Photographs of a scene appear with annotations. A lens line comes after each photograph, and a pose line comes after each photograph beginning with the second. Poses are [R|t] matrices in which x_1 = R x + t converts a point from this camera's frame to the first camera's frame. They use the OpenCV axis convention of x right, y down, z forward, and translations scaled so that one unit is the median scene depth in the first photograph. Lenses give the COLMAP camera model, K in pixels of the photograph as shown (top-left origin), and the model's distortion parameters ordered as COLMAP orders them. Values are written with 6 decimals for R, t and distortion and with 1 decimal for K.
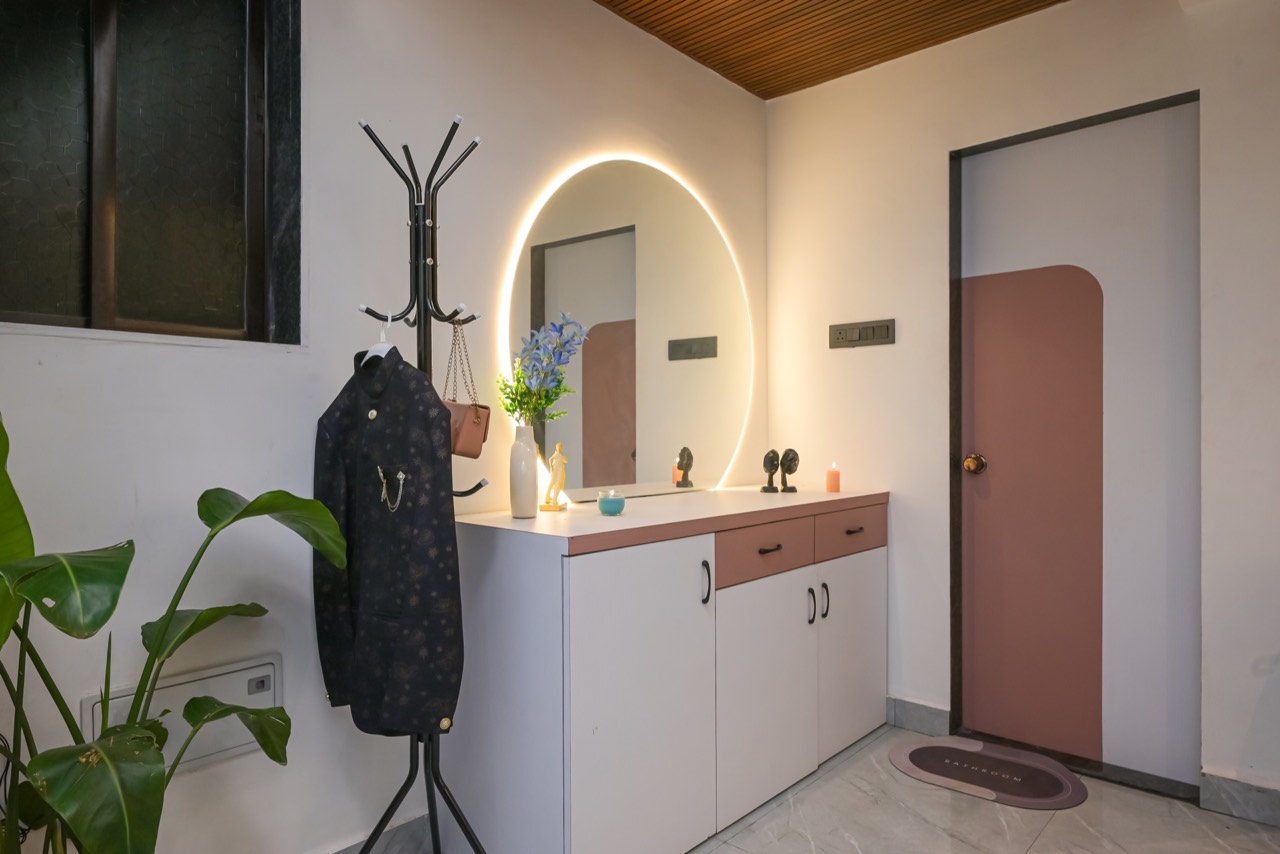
lens RADIAL K [[790.3, 0, 624.2], [0, 790.3, 426.1], [0, 0, 1]] dist [-0.002505, 0.004426]
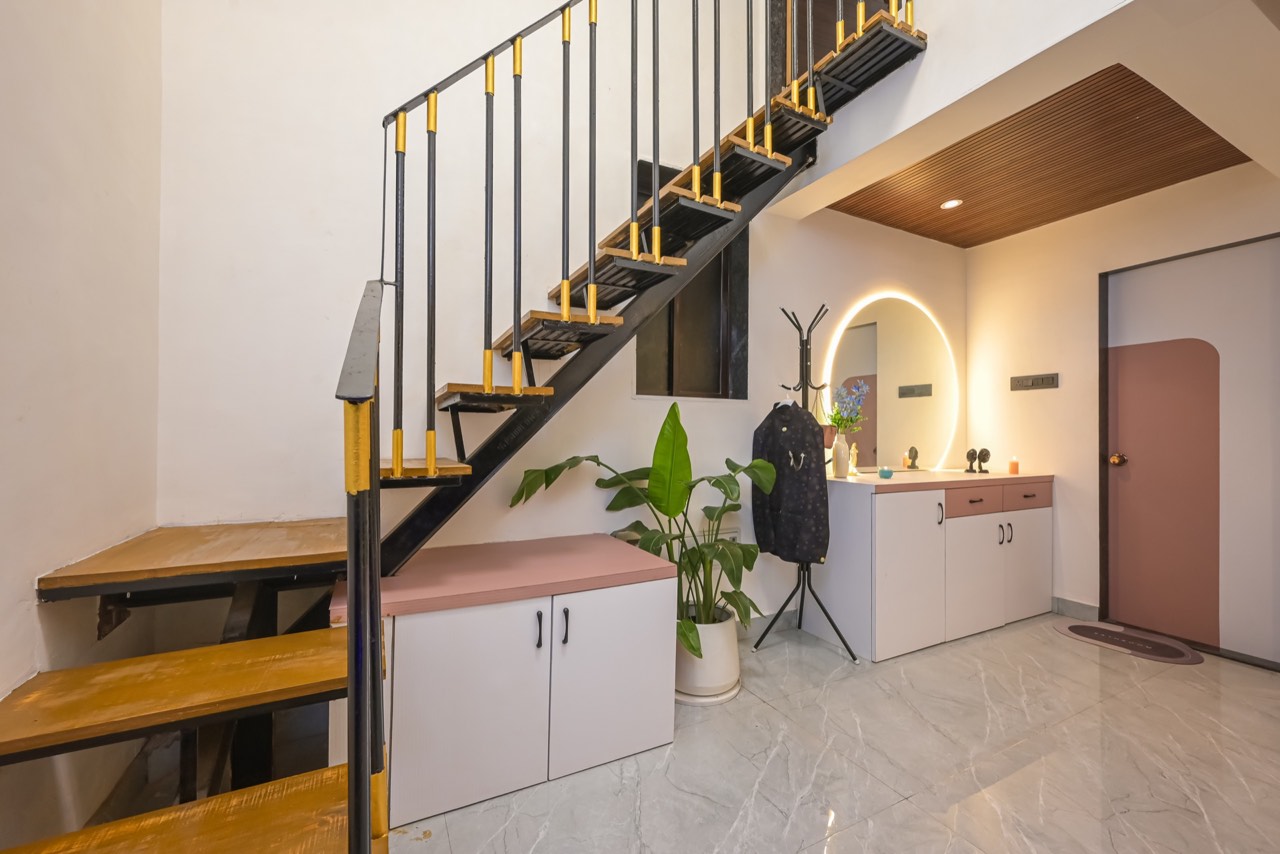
lens RADIAL K [[503.3, 0, 623.5], [0, 503.3, 427.2], [0, 0, 1]] dist [-0.002513, 0.000494]
pose [[0.927858, 0.003924, -0.372913, -0.137502], [-0.007977, 0.999925, -0.009324, -0.002188], [0.372848, 0.011626, 0.927820, -0.396932]]
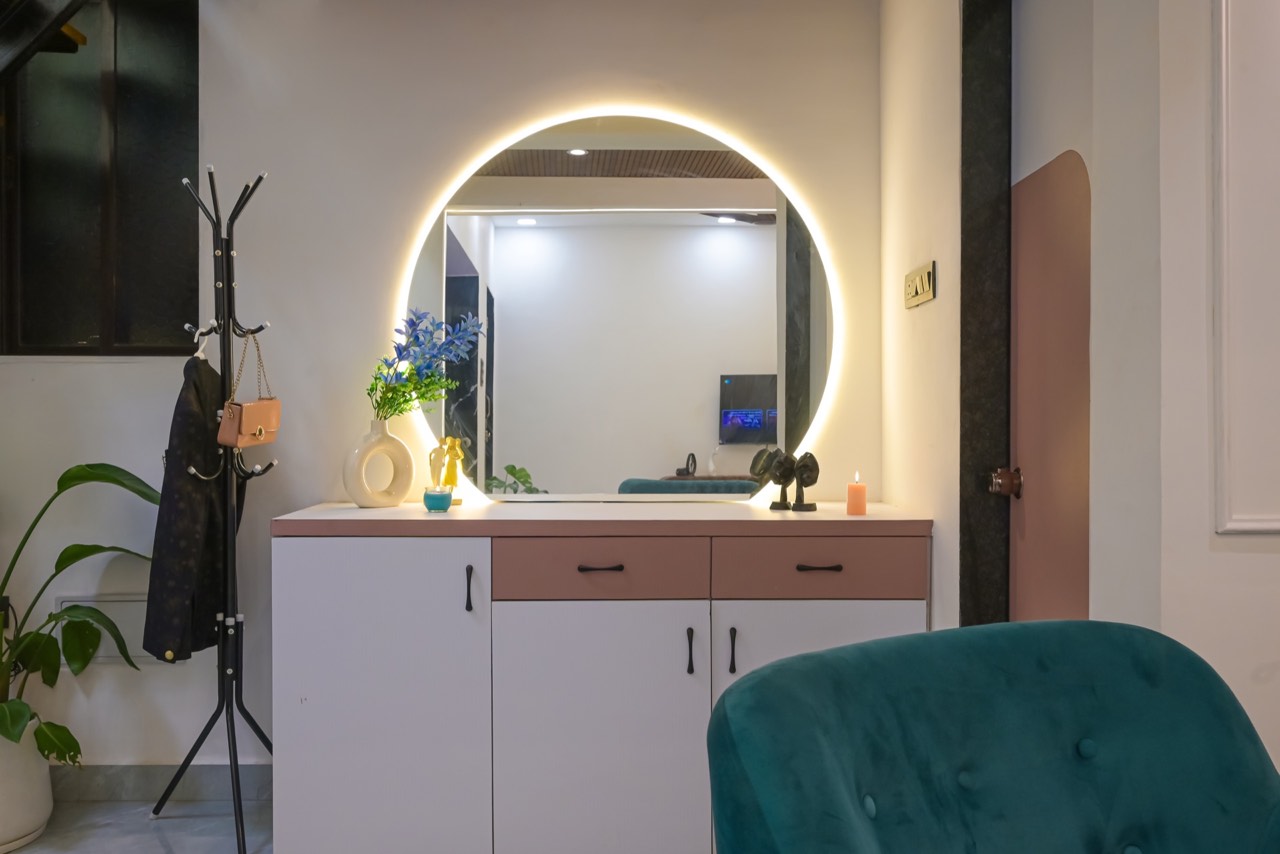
lens RADIAL K [[1118.9, 0, 635.1], [0, 1118.9, 431.4], [0, 0, 1]] dist [-0.001548, 0.009891]
pose [[0.667549, 0.005339, -0.744547, 0.998057], [0.000839, 0.999968, 0.007923, 0.002039], [0.744566, -0.005914, 0.667523, 0.222450]]
